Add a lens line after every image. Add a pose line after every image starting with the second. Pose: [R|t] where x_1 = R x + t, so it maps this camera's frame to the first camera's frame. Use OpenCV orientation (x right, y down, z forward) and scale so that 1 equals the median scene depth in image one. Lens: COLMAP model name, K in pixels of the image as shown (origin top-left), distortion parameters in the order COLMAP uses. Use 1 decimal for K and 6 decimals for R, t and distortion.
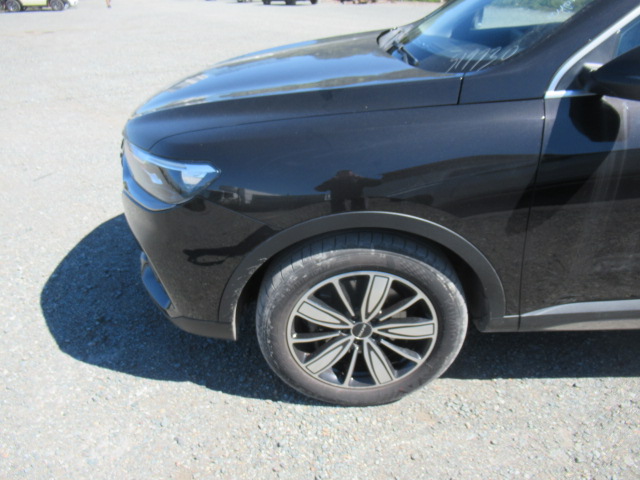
lens RADIAL K [[479.0, 0, 318.4], [0, 479.0, 244.5], [0, 0, 1]] dist [-0.003282, 0.001982]
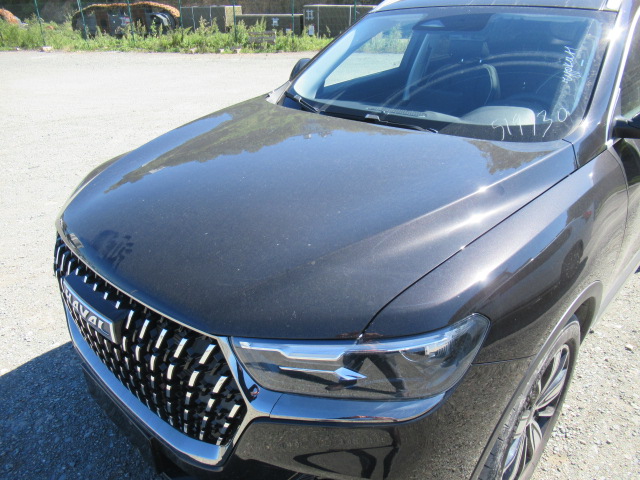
lens RADIAL K [[479.0, 0, 319.6], [0, 479.0, 241.7], [0, 0, 1]] dist [-0.003282, 0.001982]
pose [[0.693775, -0.309718, 0.650193, -0.702118], [0.356847, 0.932023, 0.063201, -0.344604], [-0.625570, 0.188172, 0.757135, 0.488452]]
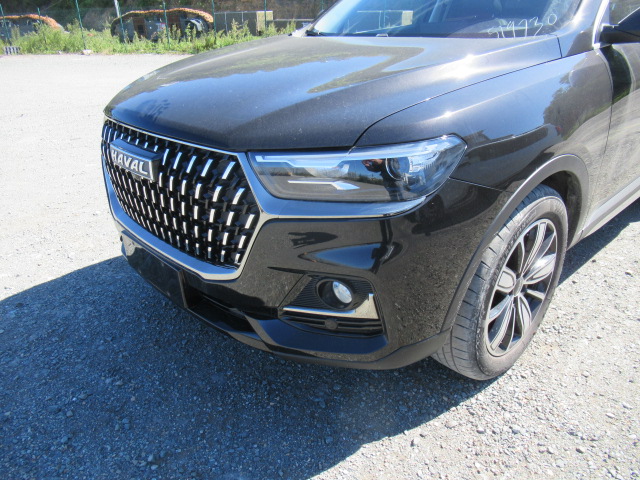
lens RADIAL K [[479.0, 0, 319.5], [0, 479.0, 242.0], [0, 0, 1]] dist [-0.003282, 0.001982]
pose [[0.734409, -0.283209, 0.616795, -0.835858], [0.340128, 0.940002, 0.026627, -0.084071], [-0.587329, 0.190234, 0.786674, 0.424638]]
